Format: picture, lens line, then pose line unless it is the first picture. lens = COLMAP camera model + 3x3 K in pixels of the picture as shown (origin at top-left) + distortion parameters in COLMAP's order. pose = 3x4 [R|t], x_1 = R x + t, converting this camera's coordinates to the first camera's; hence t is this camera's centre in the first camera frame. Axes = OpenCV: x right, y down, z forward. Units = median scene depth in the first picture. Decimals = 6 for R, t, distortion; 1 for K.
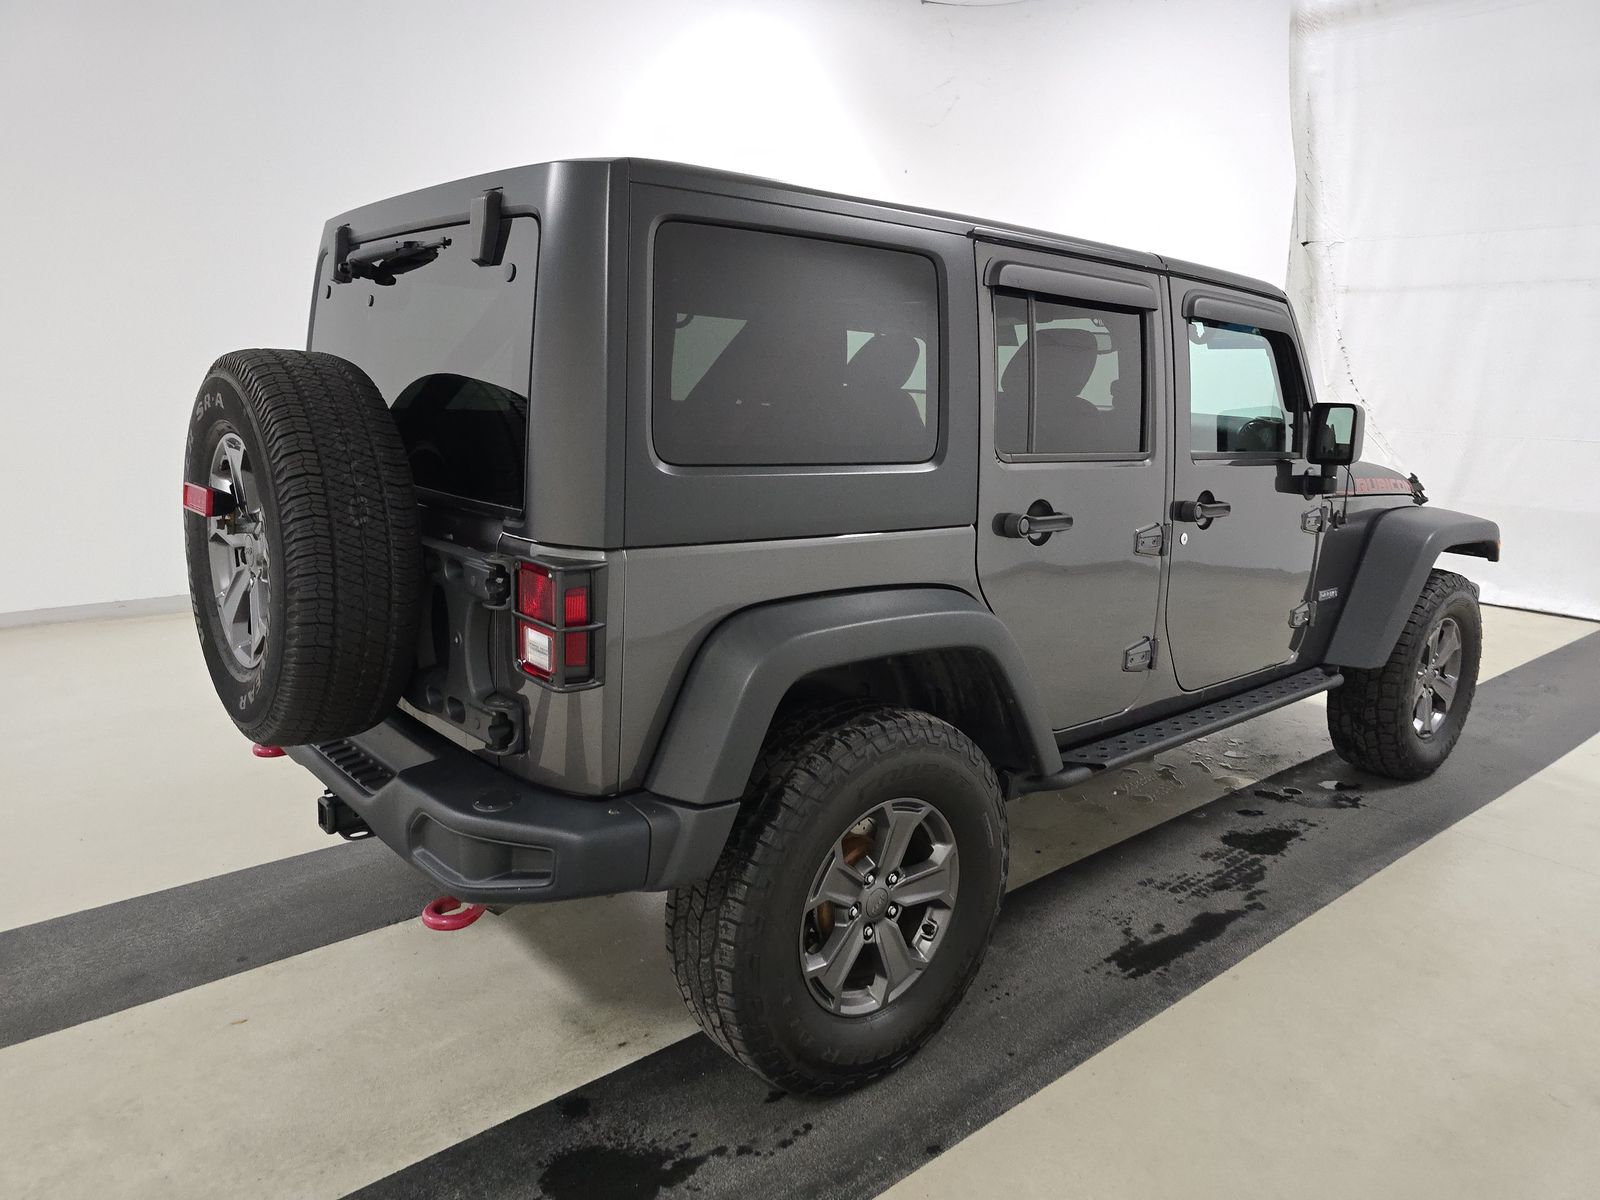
lens RADIAL K [[1092.5, 0, 795.8], [0, 1092.5, 603.1], [0, 0, 1]] dist [0.035999, -0.044836]
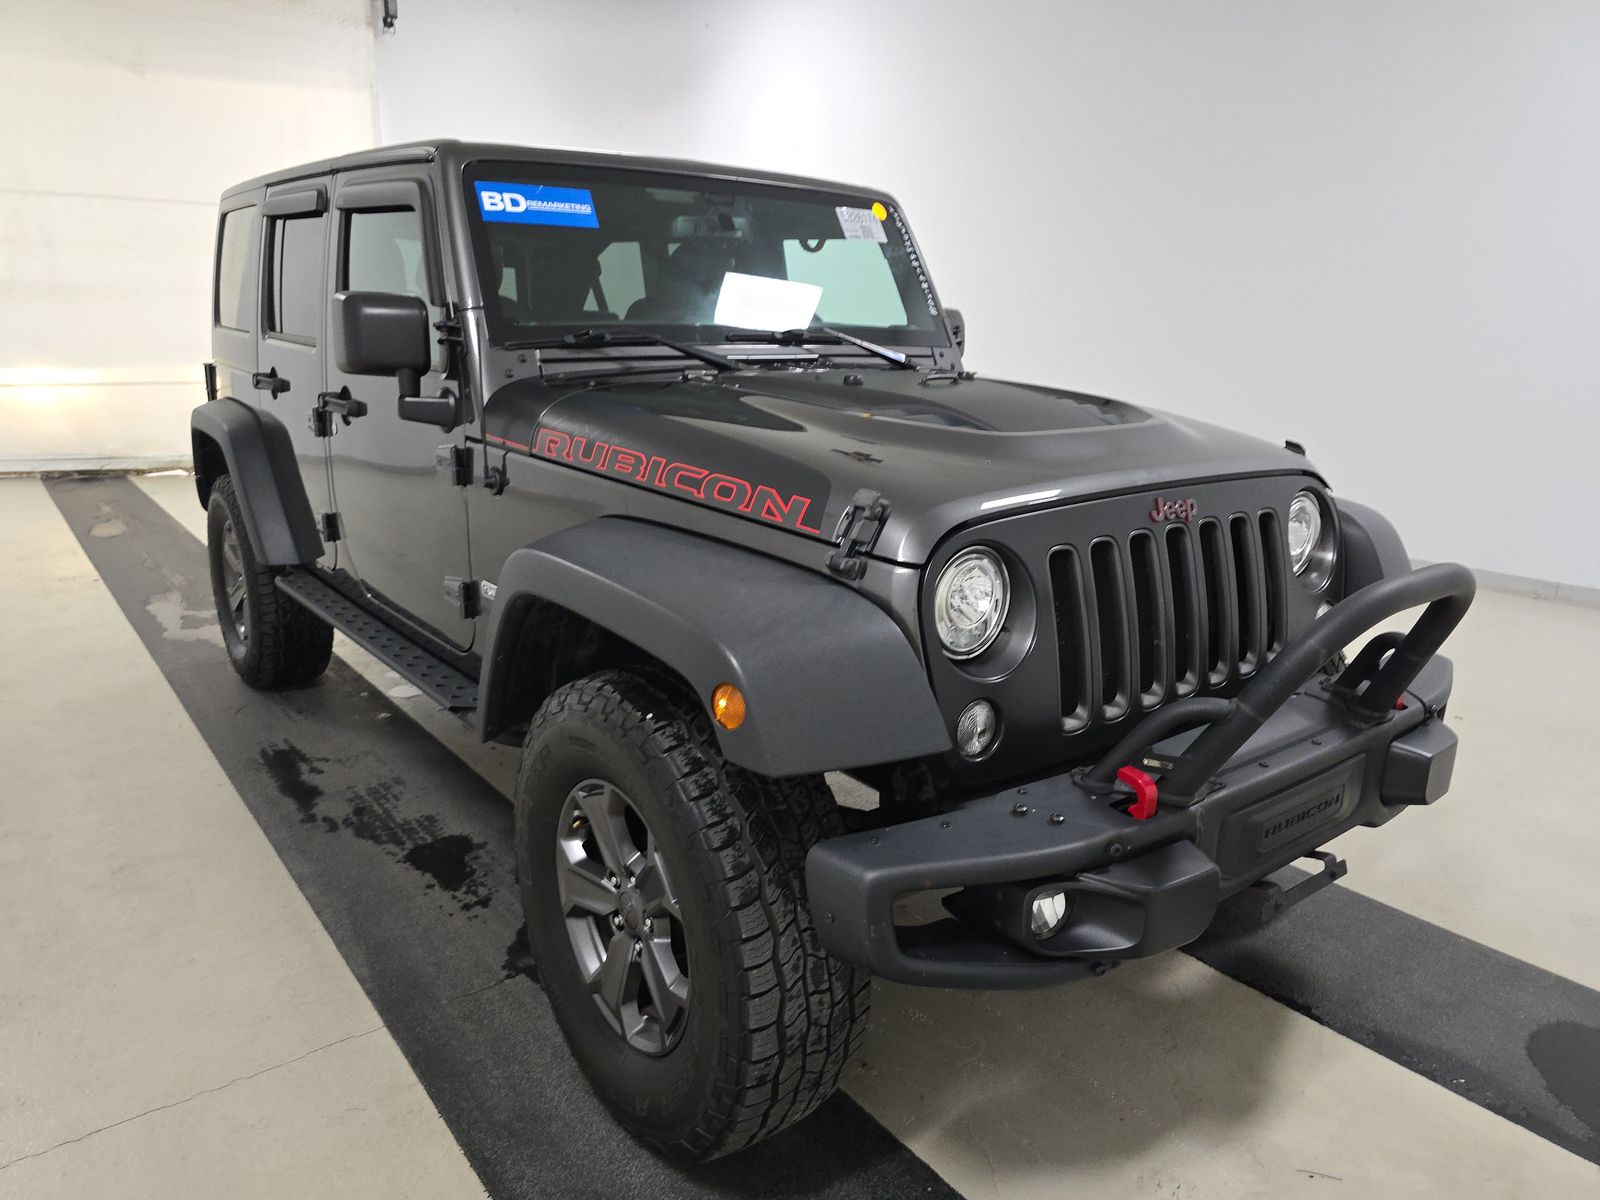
lens RADIAL K [[1092.5, 0, 795.8], [0, 1092.5, 603.1], [0, 0, 1]] dist [0.035999, -0.044836]
pose [[-0.057925, 0.221052, -0.973540, 1.165518], [-0.216218, 0.949253, 0.228402, -0.197705], [0.974625, 0.223728, -0.007190, 1.241904]]
